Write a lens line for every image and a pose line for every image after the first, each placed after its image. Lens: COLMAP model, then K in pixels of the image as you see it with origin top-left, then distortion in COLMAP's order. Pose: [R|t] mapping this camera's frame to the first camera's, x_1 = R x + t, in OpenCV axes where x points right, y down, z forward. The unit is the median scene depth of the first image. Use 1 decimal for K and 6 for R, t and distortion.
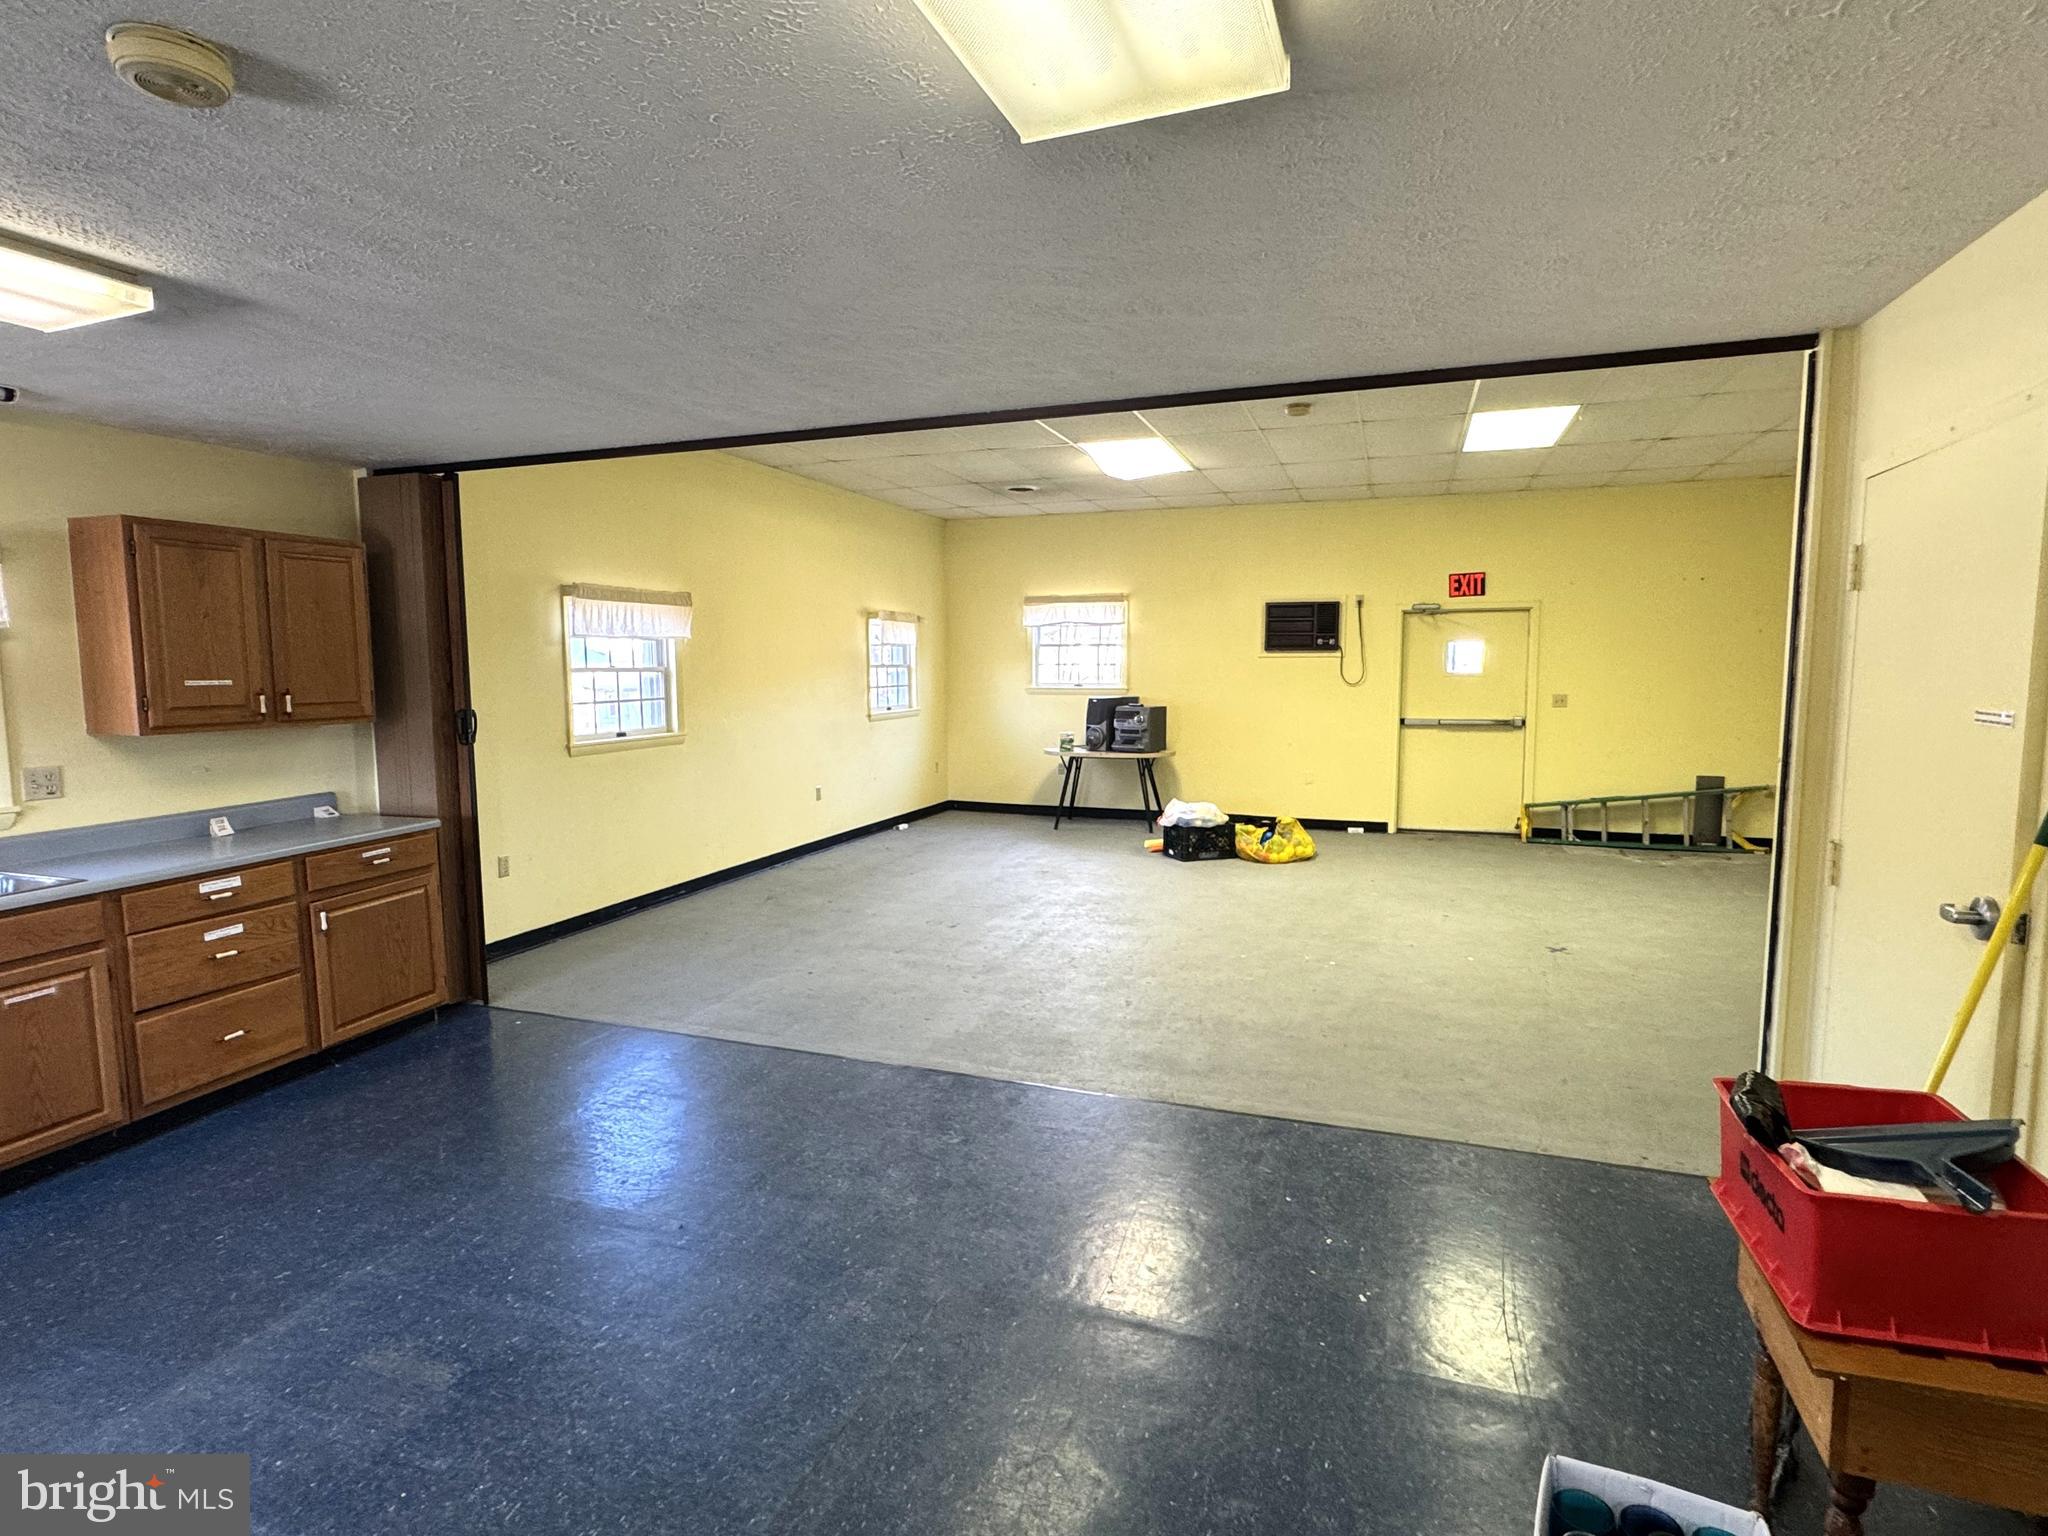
lens RADIAL K [[1054.2, 0, 1021.8], [0, 1054.2, 764.4], [0, 0, 1]] dist [-0.003468, 0.001768]
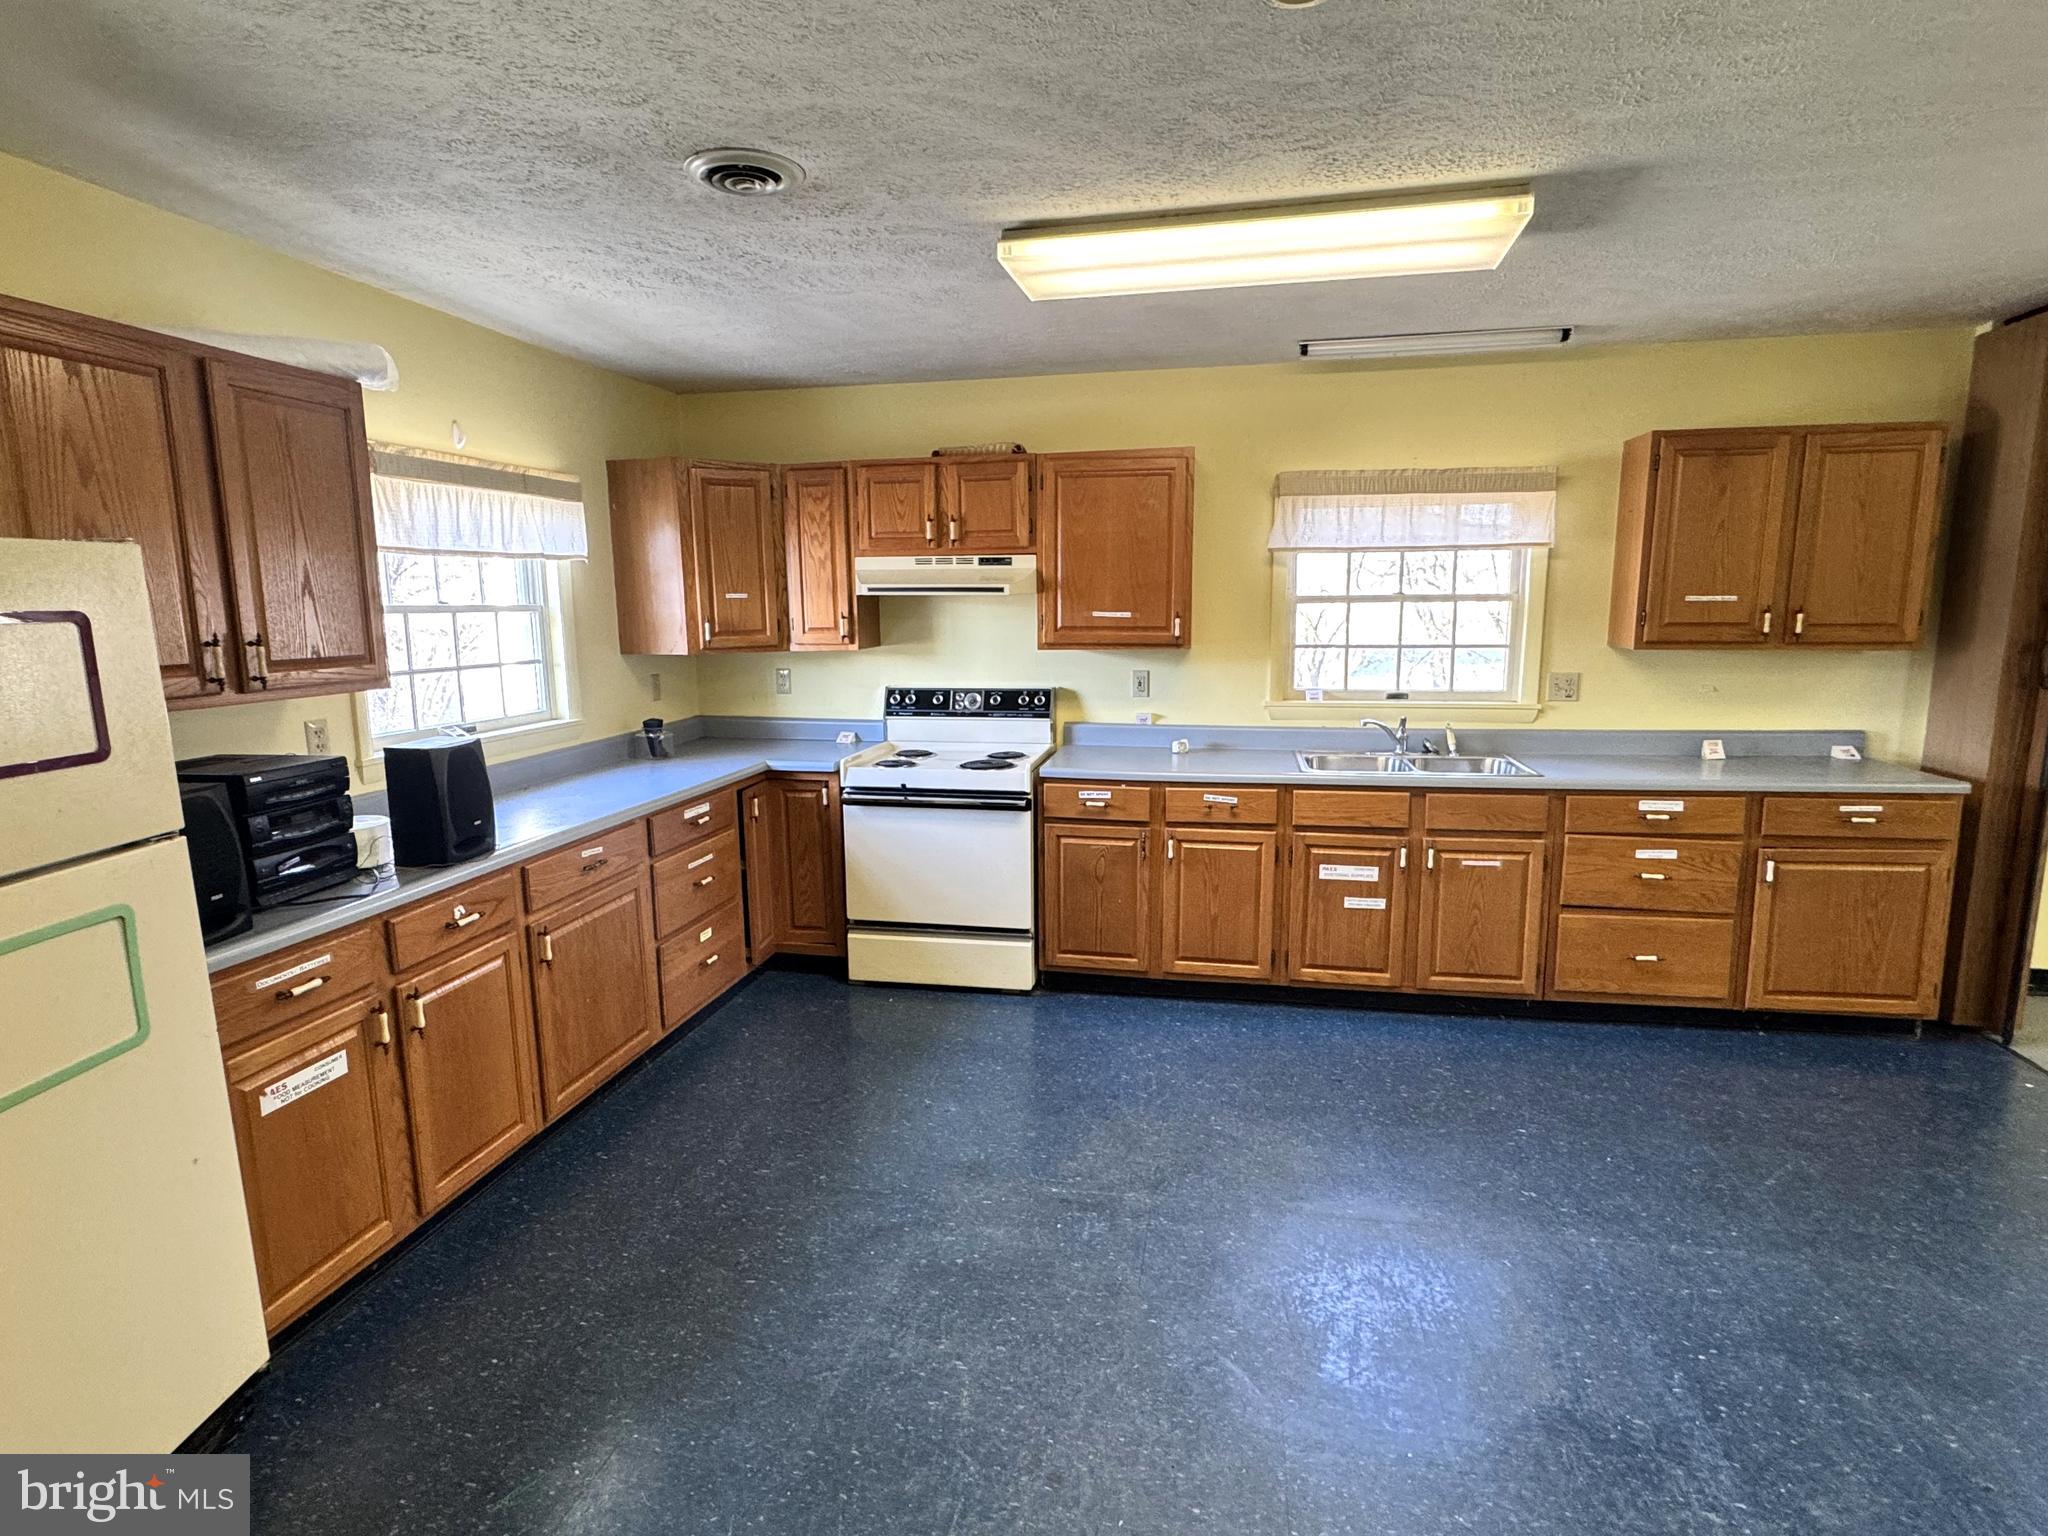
lens RADIAL K [[1054.2, 0, 1017.7], [0, 1054.2, 770.3], [0, 0, 1]] dist [-0.003468, 0.001768]
pose [[0.141483, 0.166514, -0.975836, 0.083374], [-0.087691, 0.983985, 0.155191, -0.014350], [0.986049, 0.063615, 0.153819, 0.205417]]
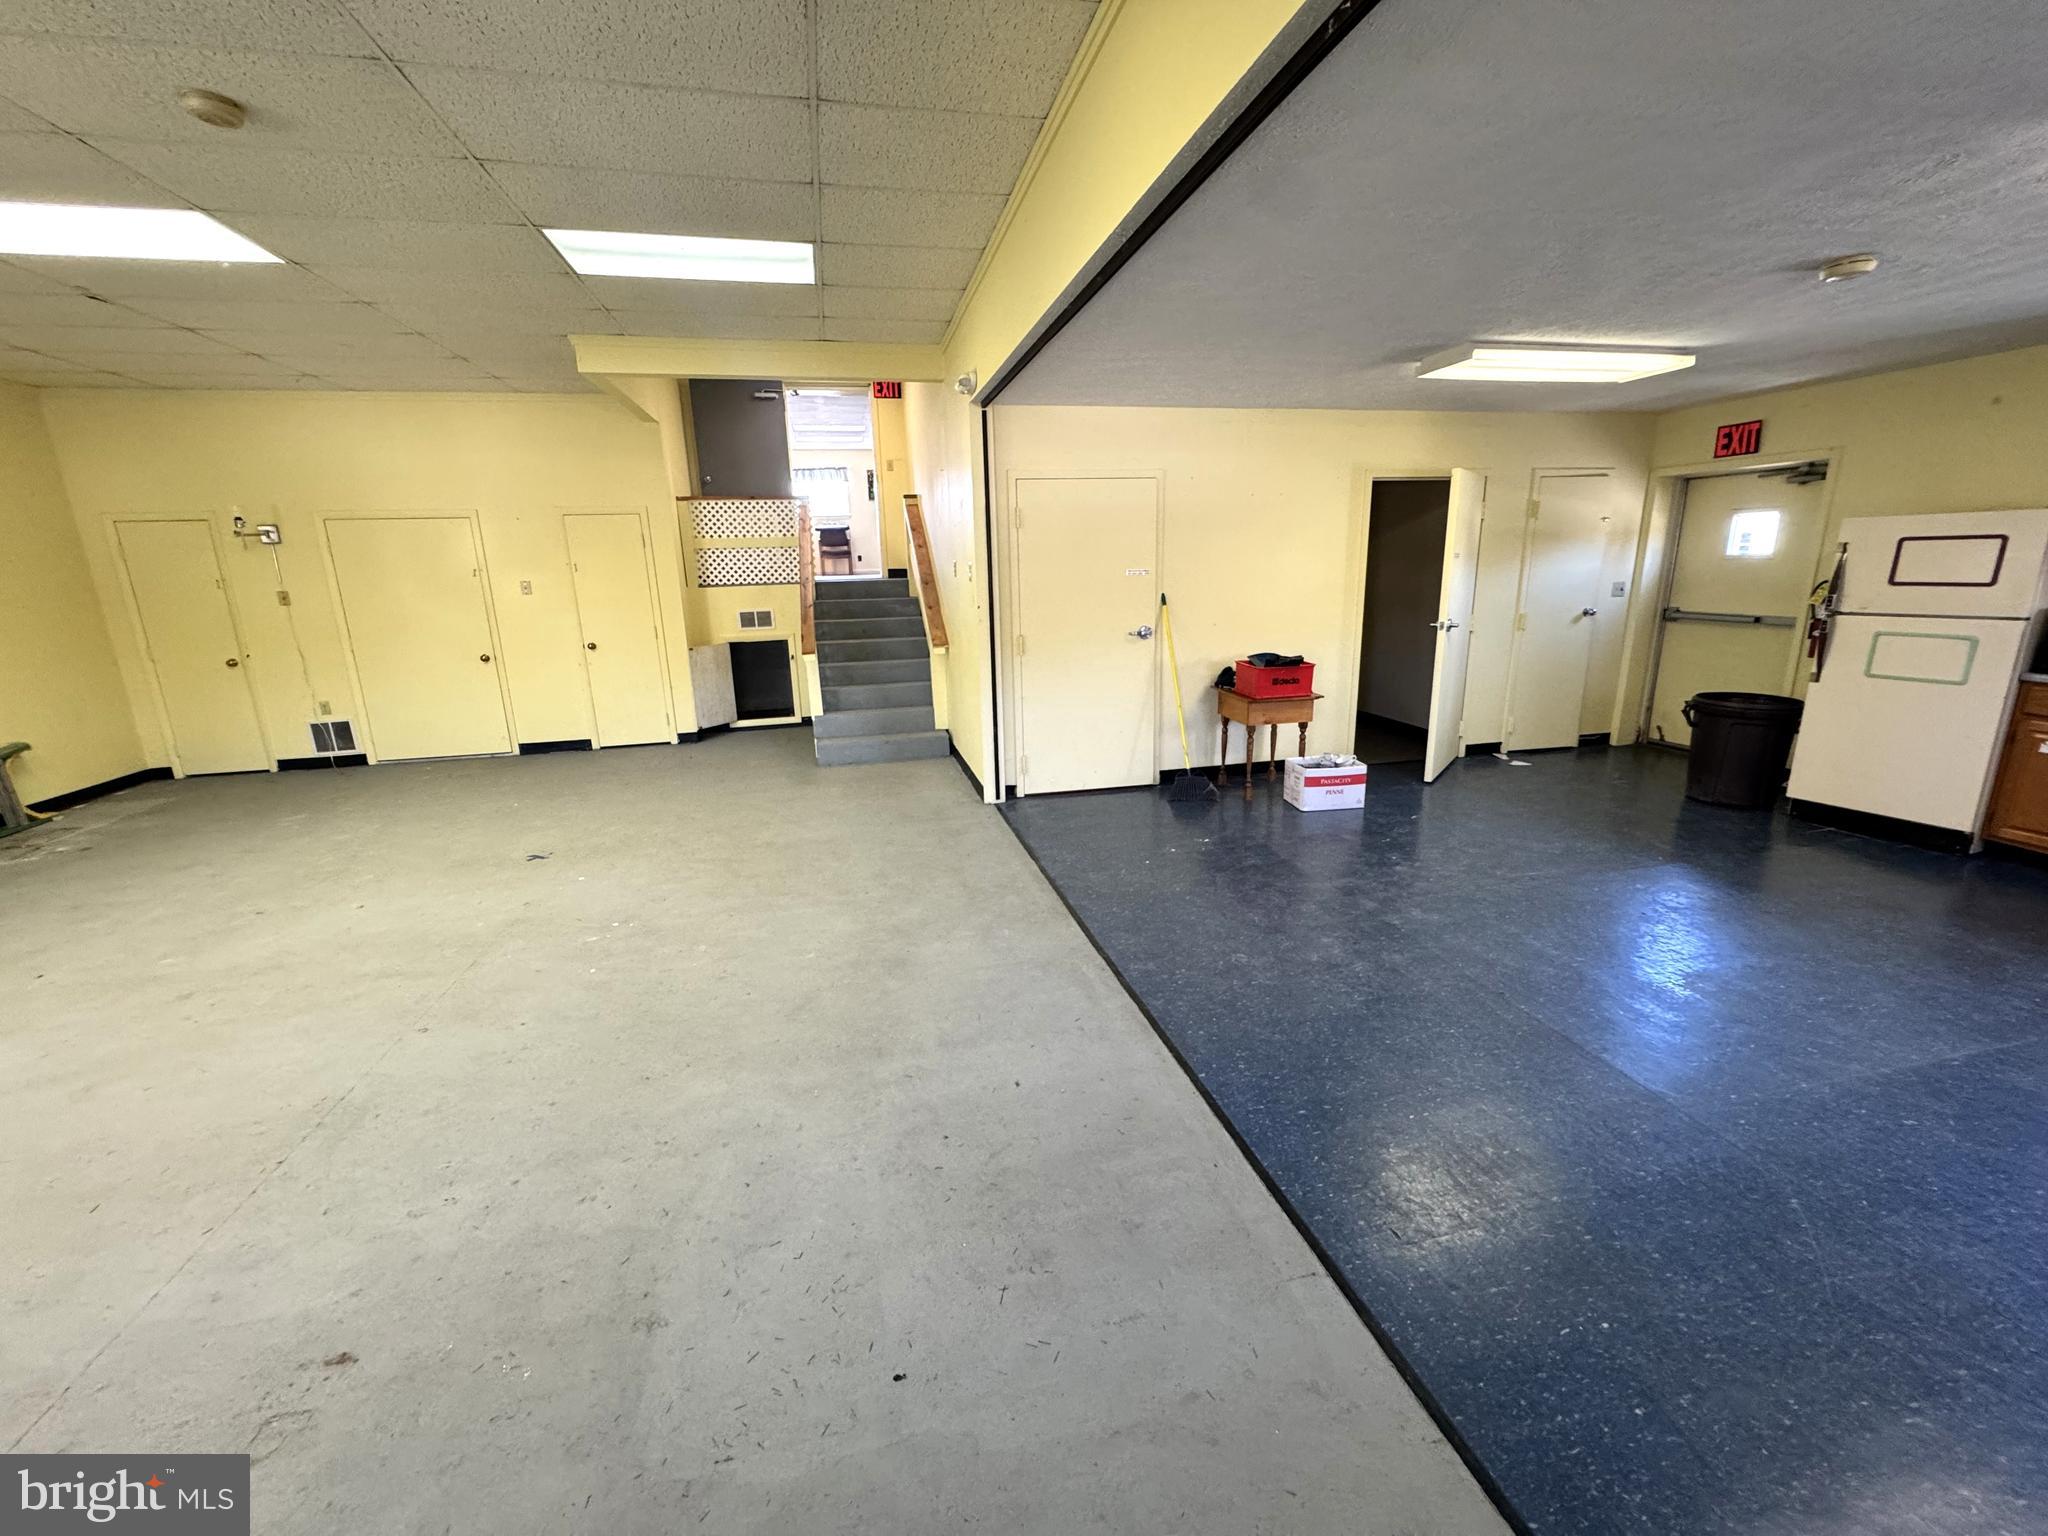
lens RADIAL K [[815.3, 0, 1020.8], [0, 815.3, 766.4], [0, 0, 1]] dist [-0.002931, 0.000284]
pose [[-0.539285, -0.181739, 0.822279, -0.496800], [0.112673, 0.952084, 0.284325, -0.106225], [-0.834551, 0.245981, -0.492968, 1.230799]]
